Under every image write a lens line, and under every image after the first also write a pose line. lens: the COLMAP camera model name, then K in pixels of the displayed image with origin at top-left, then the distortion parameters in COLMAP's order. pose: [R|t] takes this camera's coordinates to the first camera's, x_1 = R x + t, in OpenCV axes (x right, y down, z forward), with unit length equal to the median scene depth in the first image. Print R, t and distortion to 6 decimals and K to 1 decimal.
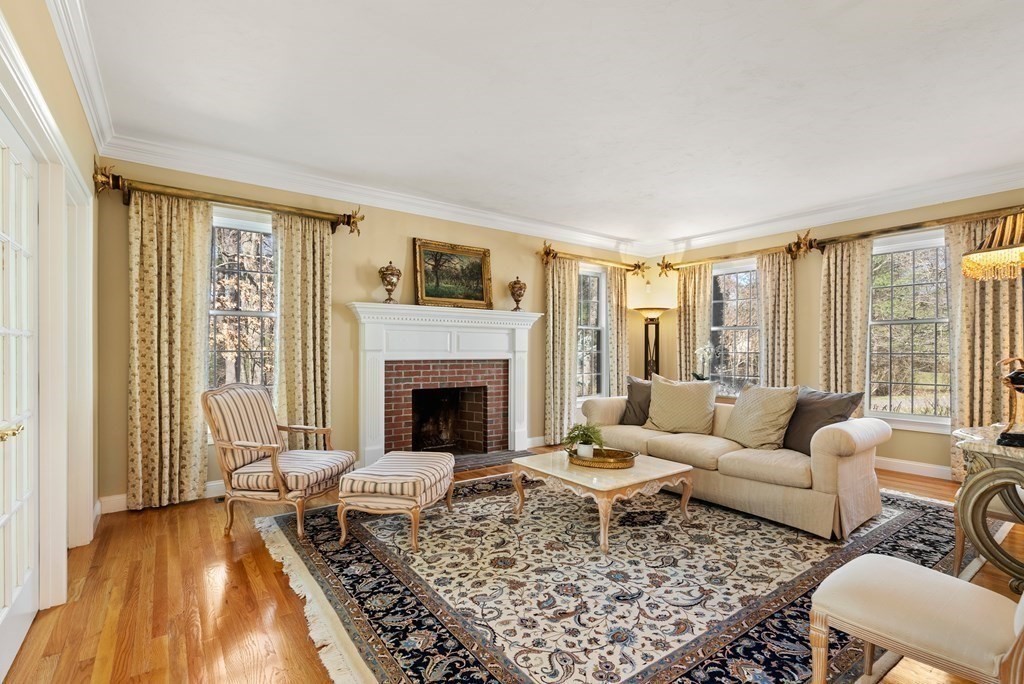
lens RADIAL K [[473.7, 0, 515.4], [0, 473.7, 351.9], [0, 0, 1]] dist [-0.005295, 0.001798]
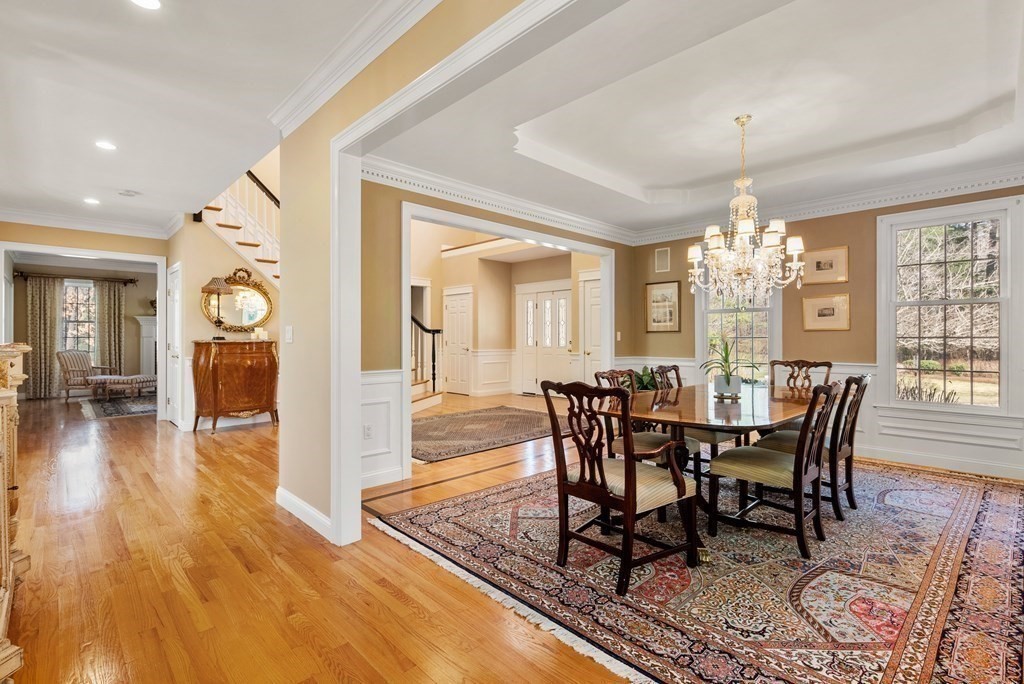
lens RADIAL K [[473.7, 0, 518.1], [0, 473.7, 335.9], [0, 0, 1]] dist [-0.005295, 0.001798]
pose [[0.990700, -0.005048, 0.135969, 1.483226], [0.006488, 0.999928, -0.010144, 0.033480], [-0.135908, 0.010931, 0.990661, -1.908747]]
